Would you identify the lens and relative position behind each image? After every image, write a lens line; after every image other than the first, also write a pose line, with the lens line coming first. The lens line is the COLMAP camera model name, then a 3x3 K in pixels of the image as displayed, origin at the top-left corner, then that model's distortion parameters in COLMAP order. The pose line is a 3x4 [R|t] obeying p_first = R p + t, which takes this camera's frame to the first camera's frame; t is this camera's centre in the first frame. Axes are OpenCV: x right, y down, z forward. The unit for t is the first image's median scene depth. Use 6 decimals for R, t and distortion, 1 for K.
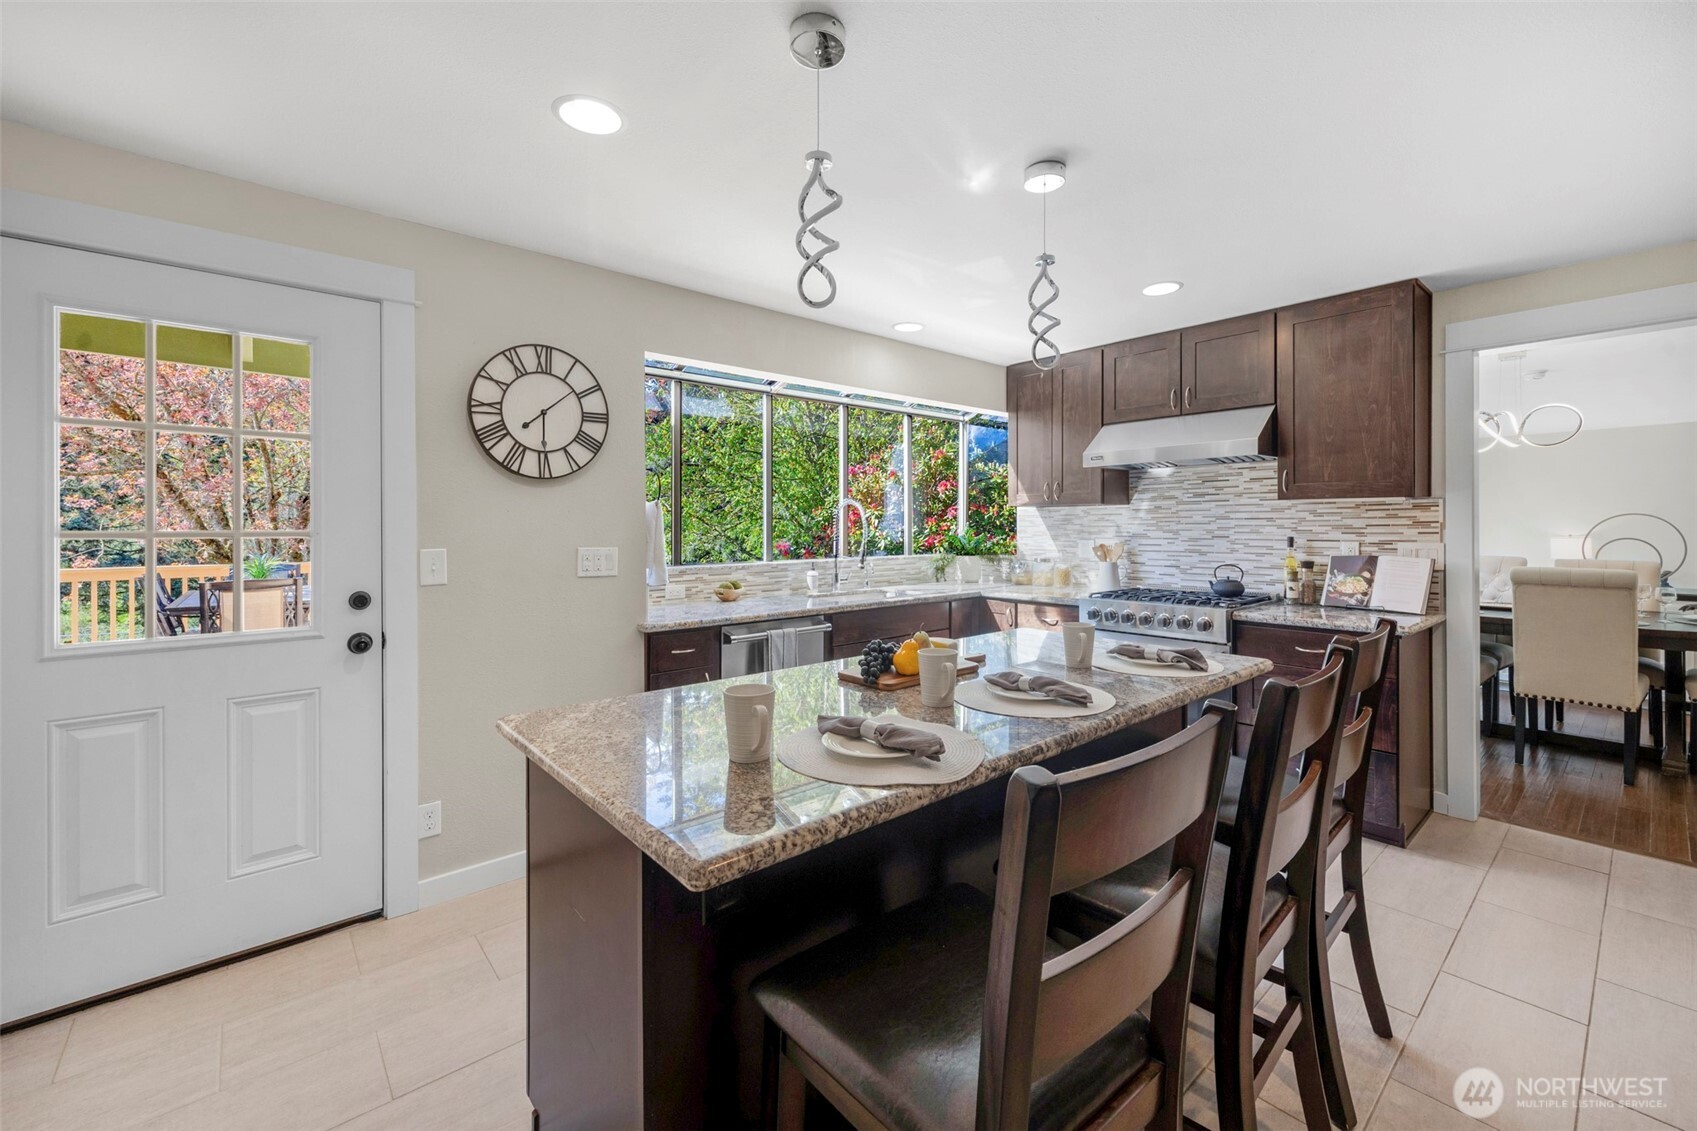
lens RADIAL K [[681.2, 0, 867.5], [0, 681.2, 529.2], [0, 0, 1]] dist [0.005153, 0.000285]
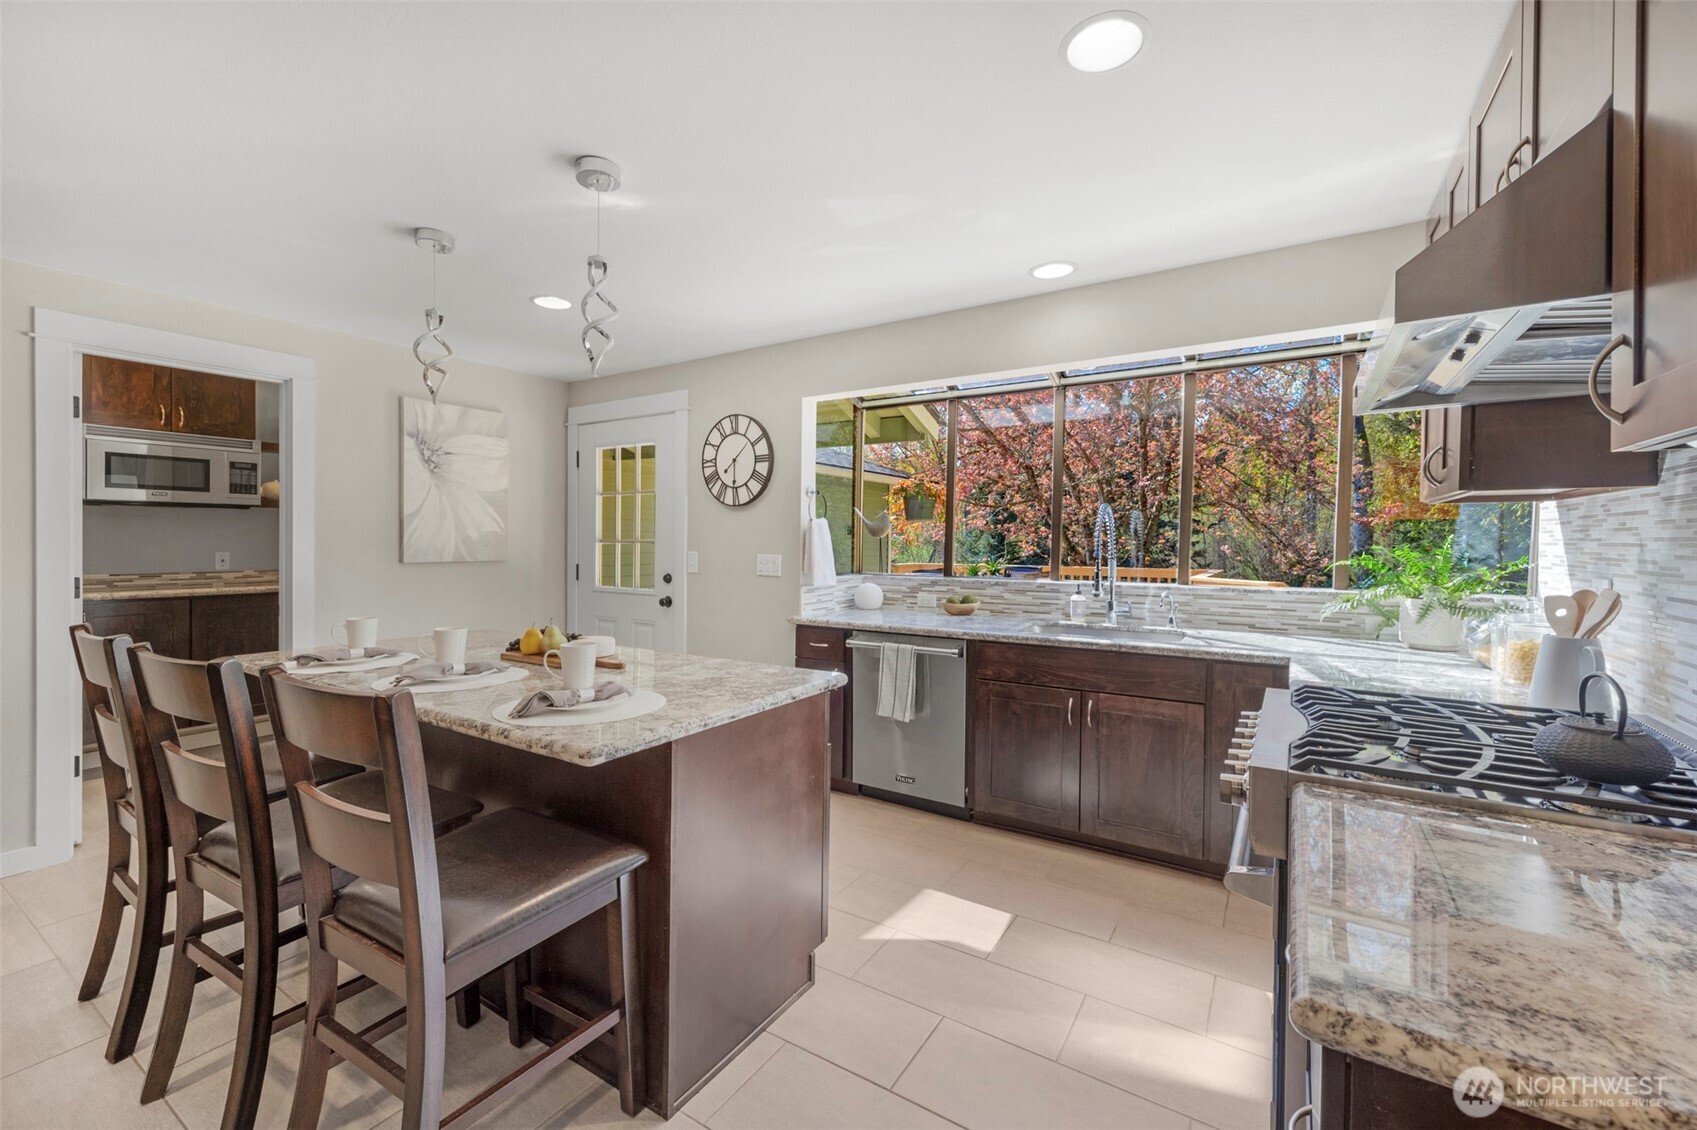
lens RADIAL K [[681.2, 0, 854.3], [0, 681.2, 549.8], [0, 0, 1]] dist [0.005153, 0.000285]
pose [[0.296328, 0.018605, -0.954905, 0.987751], [-0.009320, 0.999819, 0.016588, -0.006344], [0.955041, 0.003984, 0.296447, 0.802696]]
